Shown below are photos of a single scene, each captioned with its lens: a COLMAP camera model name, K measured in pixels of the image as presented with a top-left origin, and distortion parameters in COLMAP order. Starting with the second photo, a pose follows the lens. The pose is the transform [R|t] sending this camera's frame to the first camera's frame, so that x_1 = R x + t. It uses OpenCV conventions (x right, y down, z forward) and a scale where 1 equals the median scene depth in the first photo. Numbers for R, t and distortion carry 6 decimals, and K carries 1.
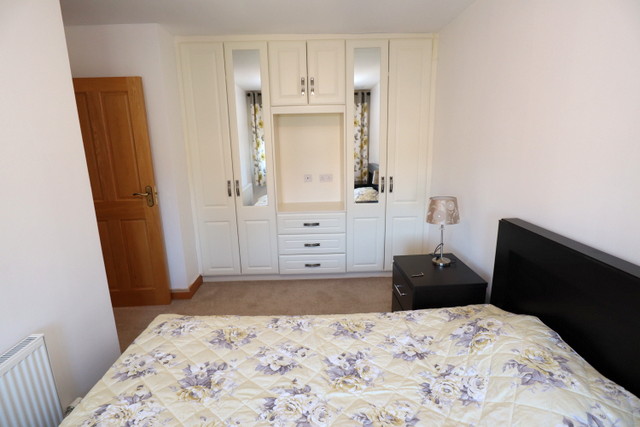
lens RADIAL K [[320.0, 0, 318.9], [0, 320.0, 212.2], [0, 0, 1]] dist [-0.041943, 0.009120]
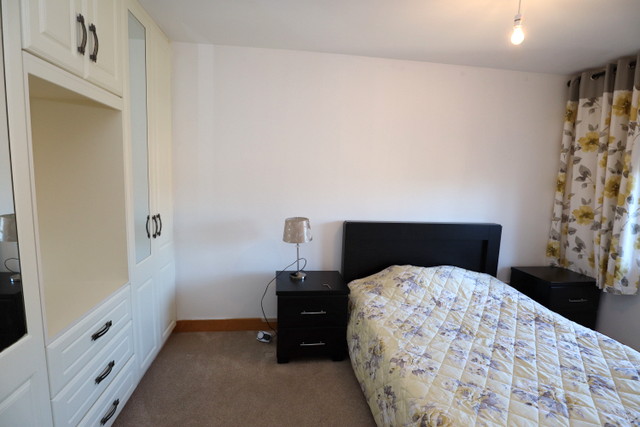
lens RADIAL K [[320.0, 0, 320.2], [0, 320.0, 215.0], [0, 0, 1]] dist [-0.041943, 0.009120]
pose [[-0.105231, -0.103074, 0.989092, -1.133496], [0.194481, 0.973275, 0.122117, -0.280720], [-0.975245, 0.205210, -0.082373, 1.562195]]
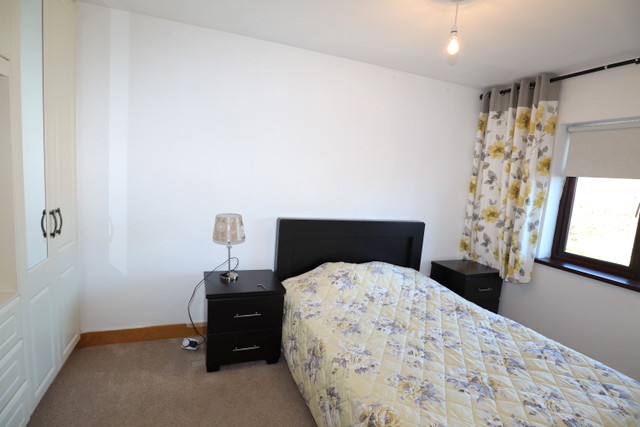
lens RADIAL K [[320.0, 0, 320.9], [0, 320.0, 214.7], [0, 0, 1]] dist [-0.041943, 0.009120]
pose [[-0.341269, -0.120777, 0.932174, -1.060322], [0.145446, 0.972981, 0.179312, -0.296035], [-0.928645, 0.196775, -0.314482, 1.620041]]
